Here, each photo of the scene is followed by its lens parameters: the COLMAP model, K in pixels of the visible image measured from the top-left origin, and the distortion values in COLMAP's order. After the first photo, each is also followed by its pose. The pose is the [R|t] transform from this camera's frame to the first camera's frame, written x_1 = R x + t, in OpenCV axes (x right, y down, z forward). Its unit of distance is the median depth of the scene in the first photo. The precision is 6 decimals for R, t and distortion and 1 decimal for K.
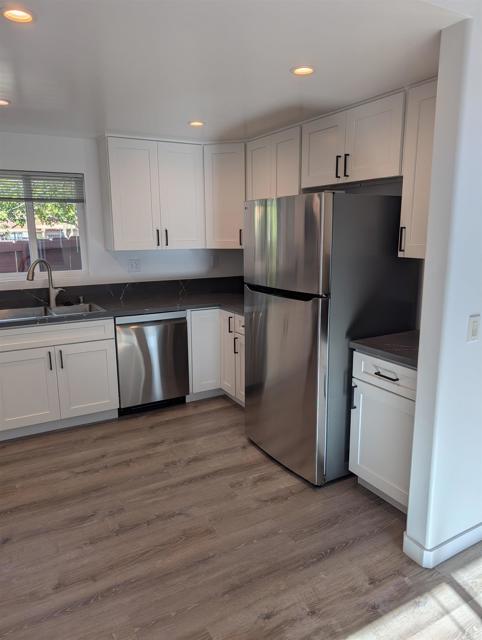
lens RADIAL K [[466.3, 0, 241.3], [0, 466.3, 321.5], [0, 0, 1]] dist [0.022427, -0.007222]
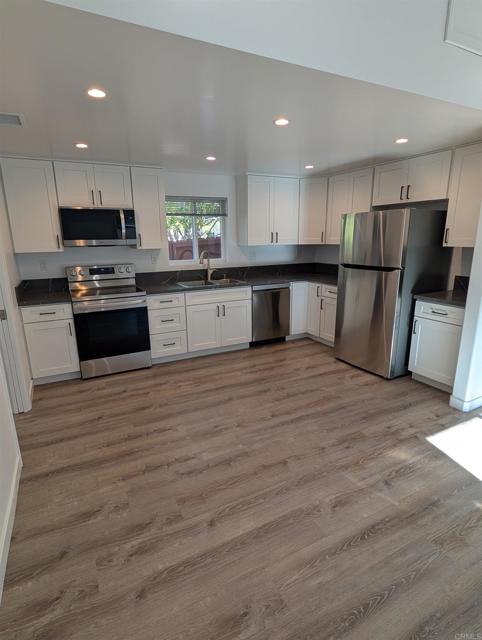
lens RADIAL K [[346.6, 0, 243.4], [0, 346.6, 320.6], [0, 0, 1]] dist [0.001113, 0.001664]
pose [[0.999200, 0.003615, -0.039835, -0.309150], [-0.001740, 0.998893, 0.046998, 0.068623], [0.039961, -0.046891, 0.998100, -0.284959]]
